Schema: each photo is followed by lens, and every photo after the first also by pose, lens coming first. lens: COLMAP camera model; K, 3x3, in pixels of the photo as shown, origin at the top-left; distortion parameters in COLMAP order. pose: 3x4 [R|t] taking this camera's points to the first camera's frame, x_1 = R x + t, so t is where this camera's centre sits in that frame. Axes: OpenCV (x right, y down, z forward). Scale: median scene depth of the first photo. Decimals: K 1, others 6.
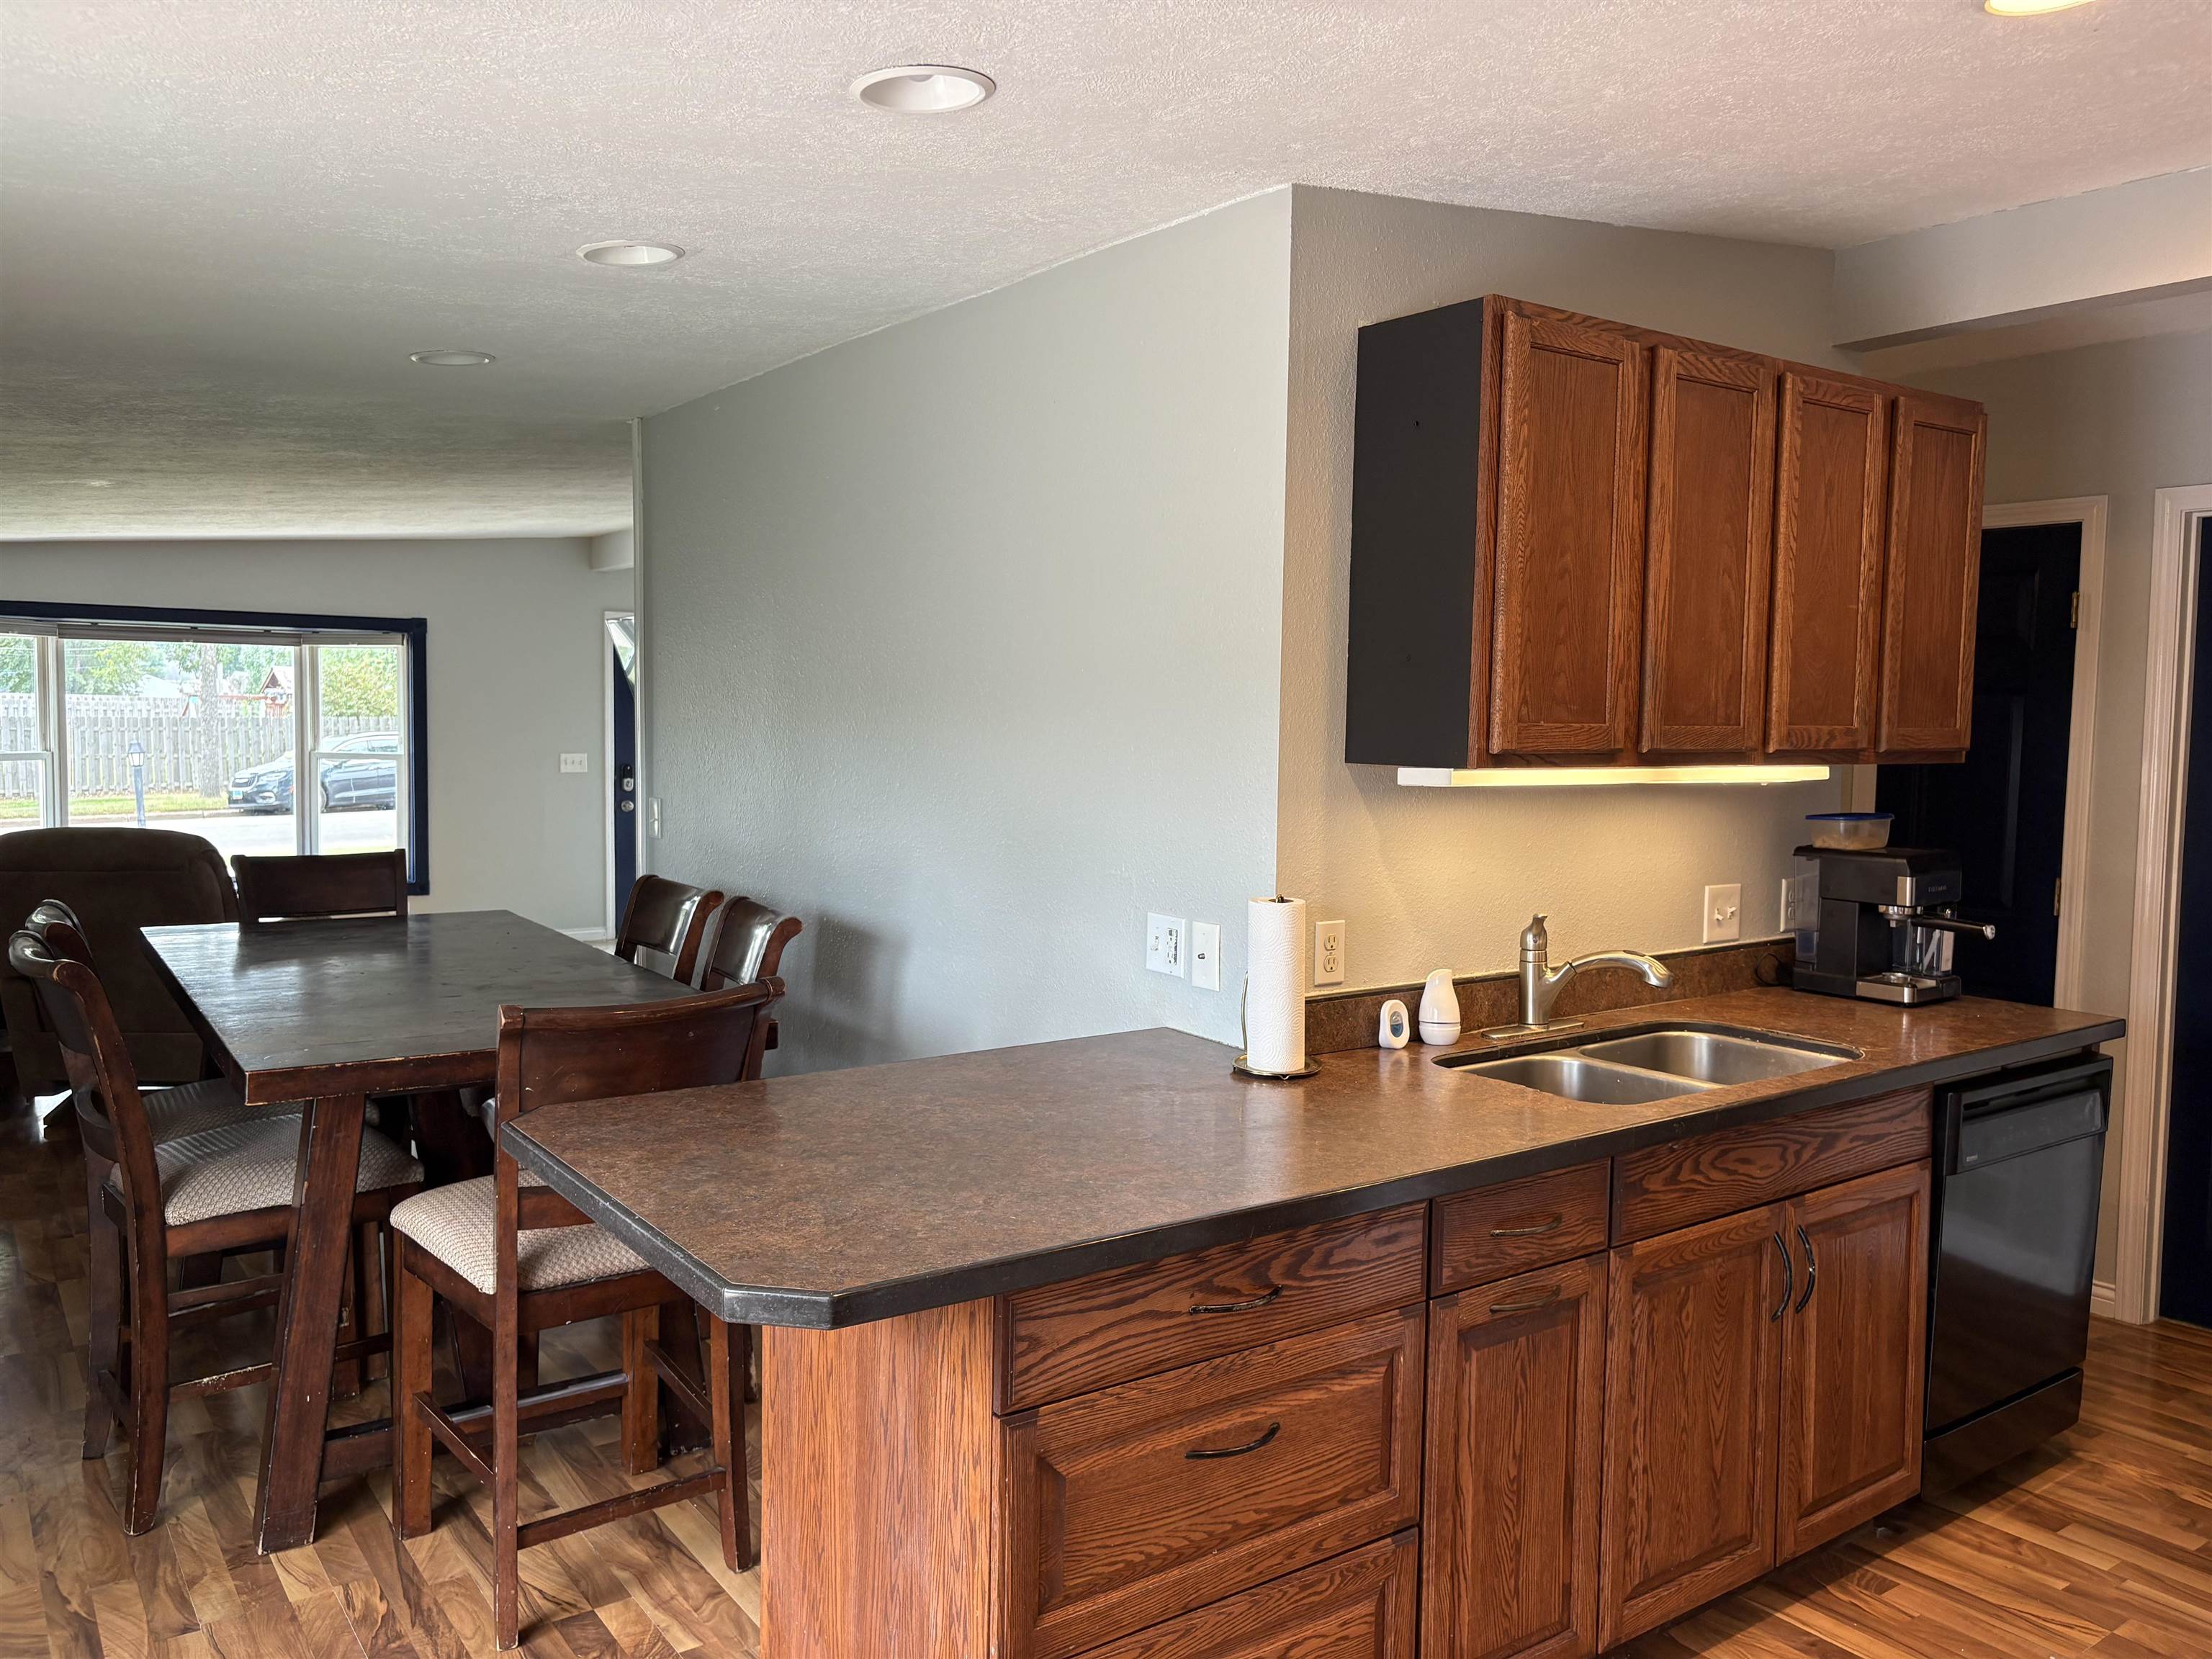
lens RADIAL K [[1644.7, 0, 1105.3], [0, 1644.7, 834.9], [0, 0, 1]] dist [0.079980, -0.085444]
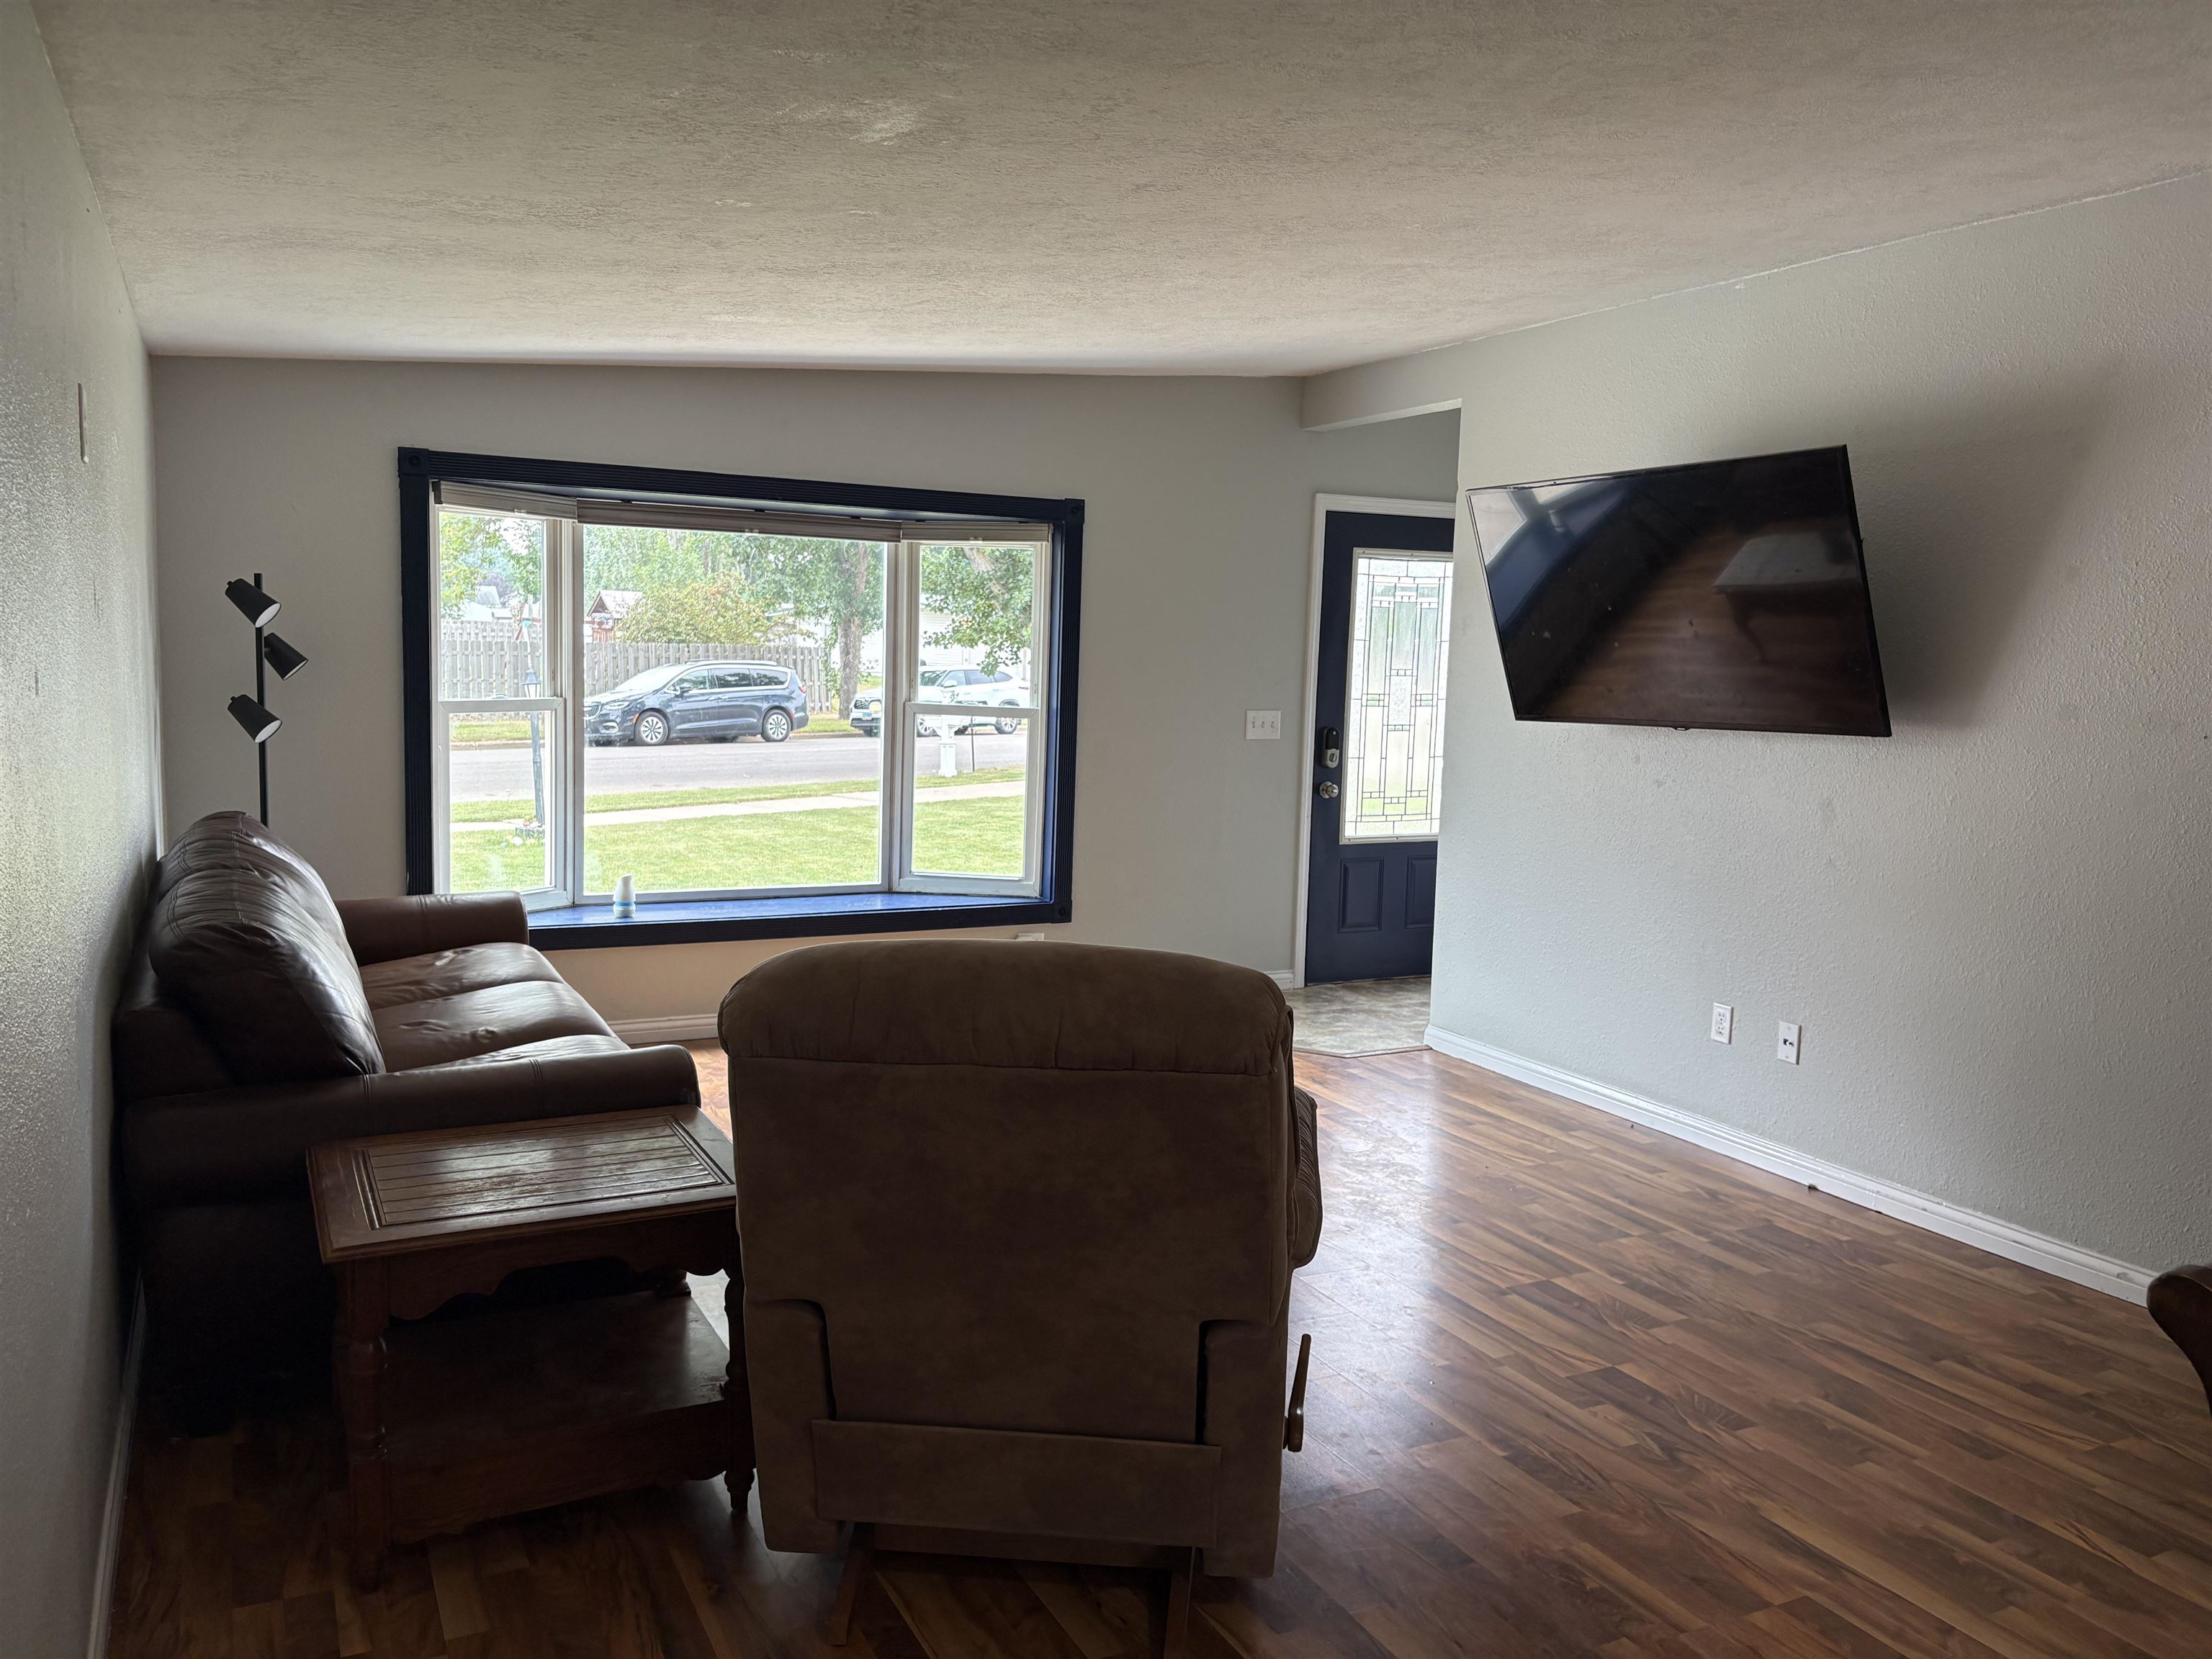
lens RADIAL K [[1666.3, 0, 1106.0], [0, 1666.3, 829.5], [0, 0, 1]] dist [0.086656, -0.114564]
pose [[0.988483, 0.032364, -0.147833, -0.300130], [-0.027276, 0.998968, 0.036317, -0.025935], [0.148856, -0.031866, 0.988345, 0.355903]]
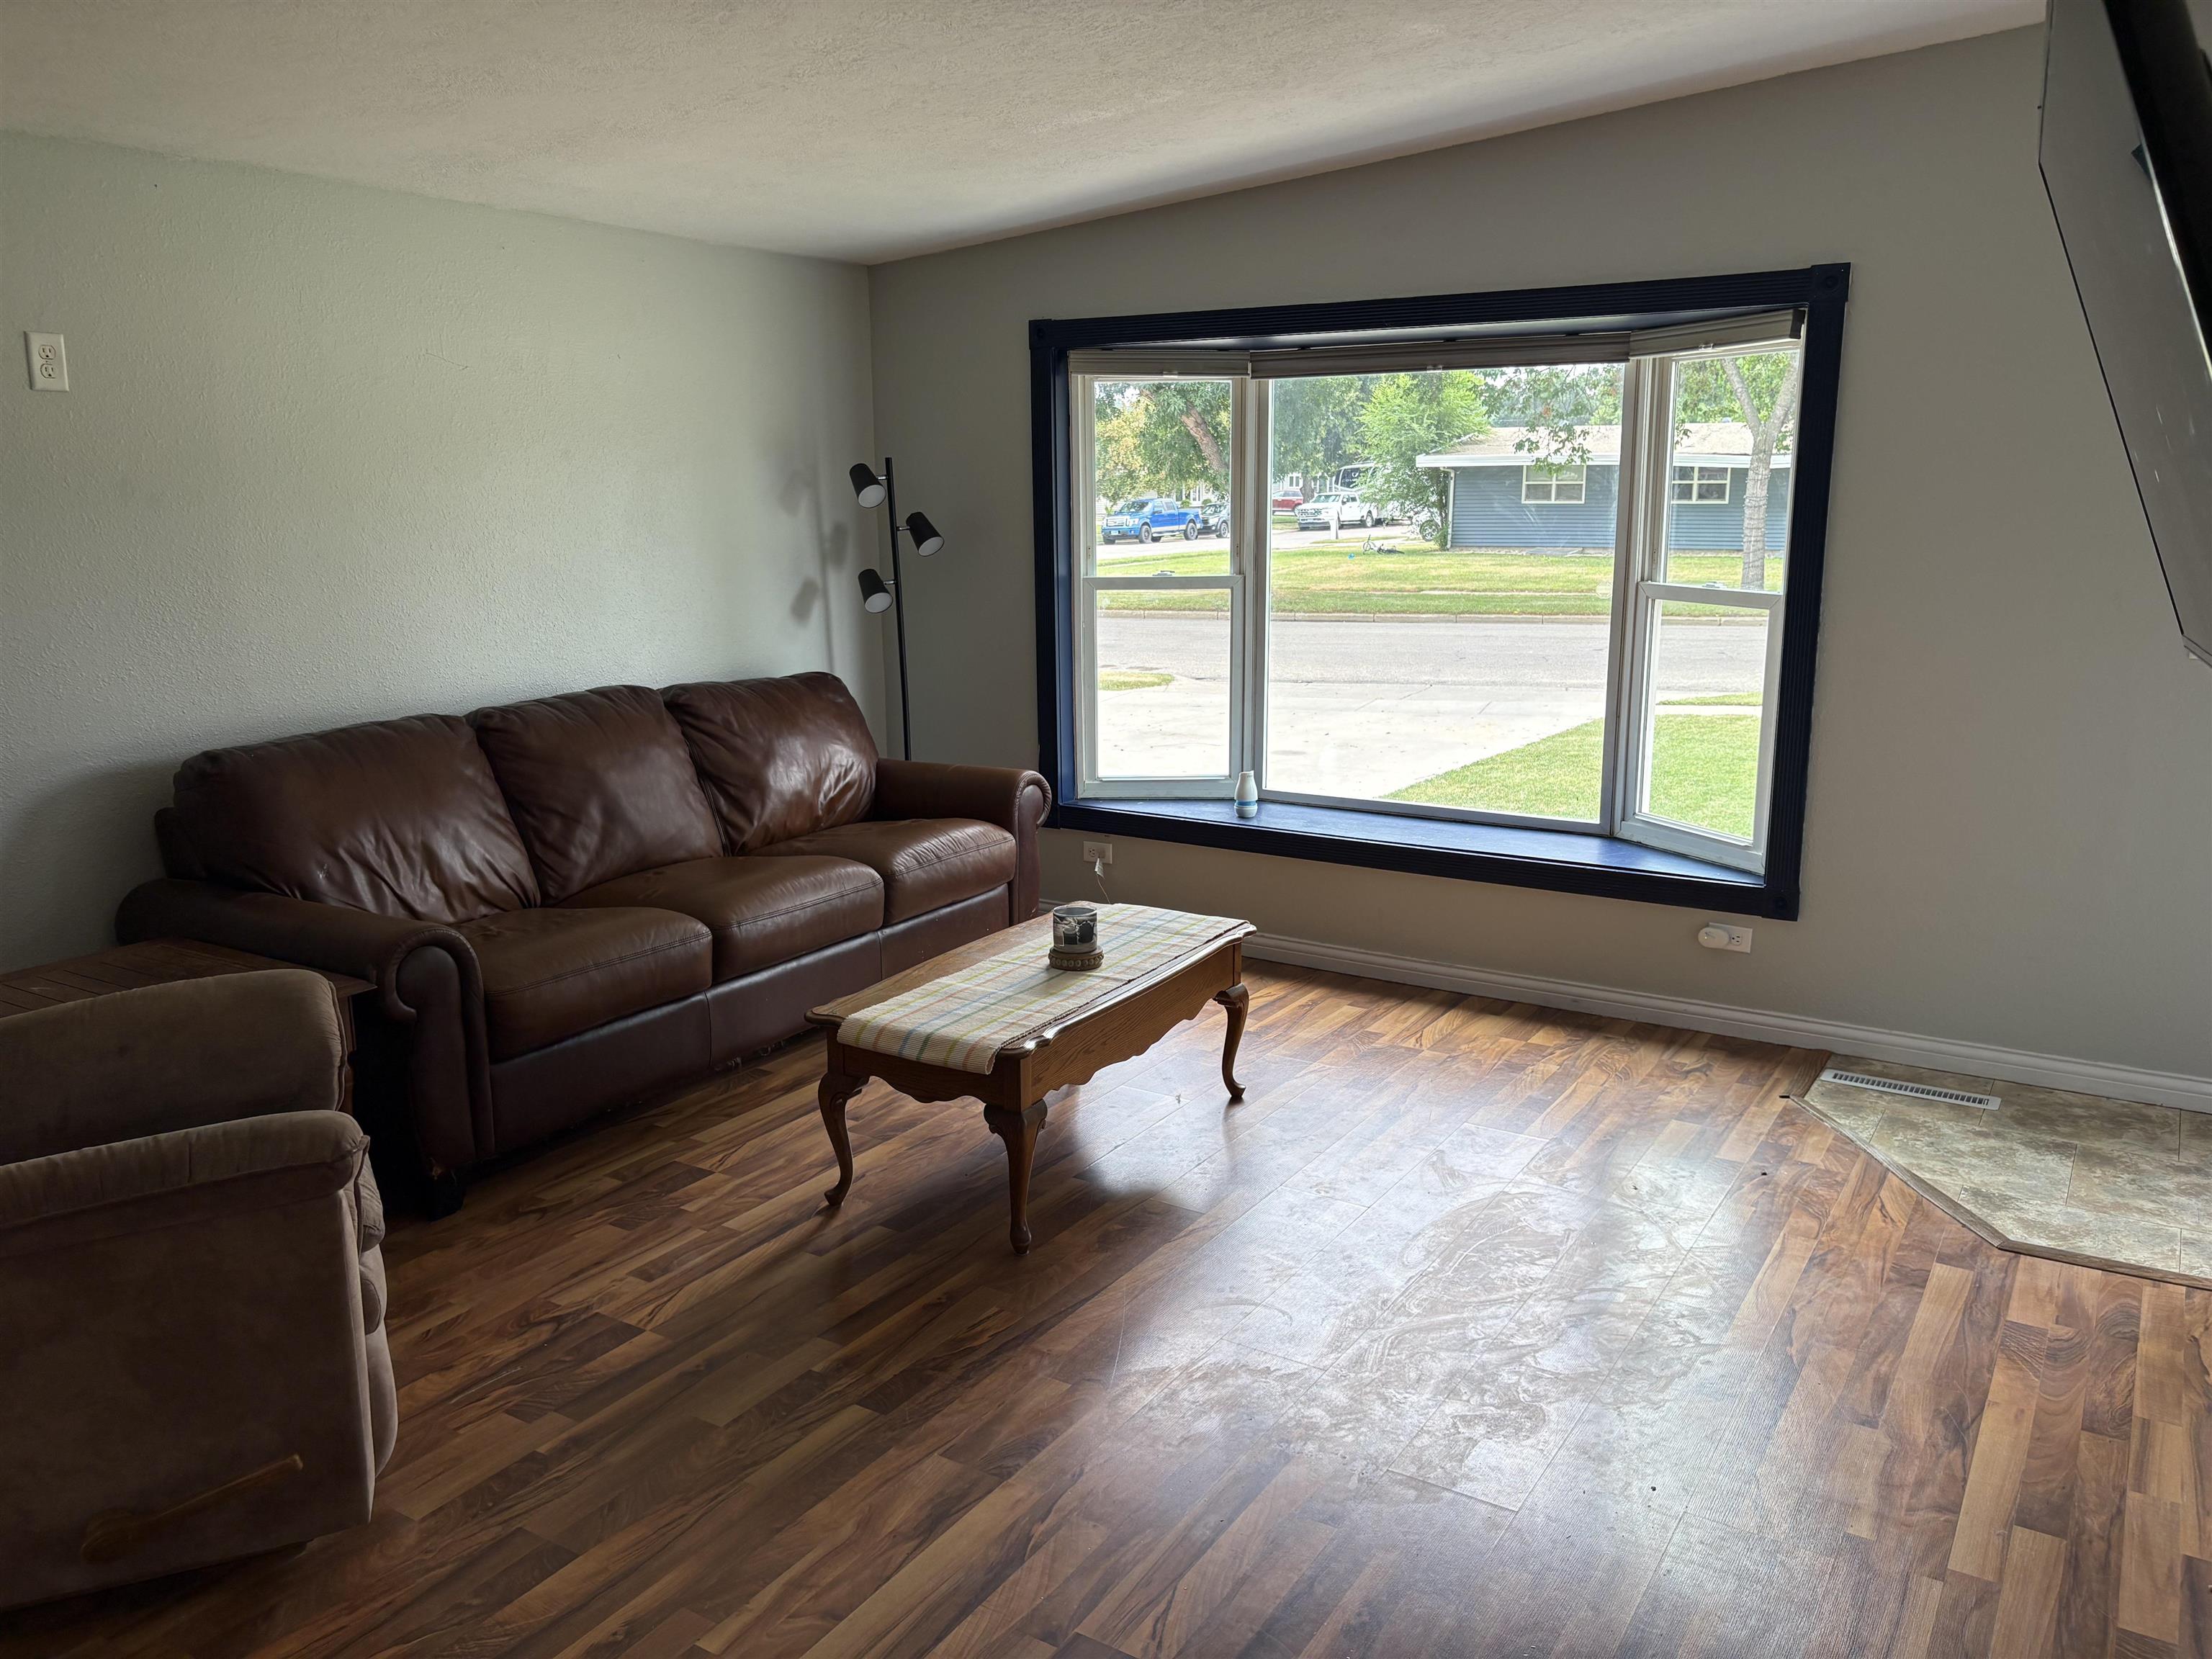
lens RADIAL K [[1652.0, 0, 1100.4], [0, 1652.0, 857.0], [0, 0, 1]] dist [-0.000343, -0.002364]
pose [[0.363057, 0.183910, -0.913437, -0.078327], [-0.061064, 0.982916, 0.173628, -0.045882], [0.929764, -0.007259, 0.368085, 0.683112]]
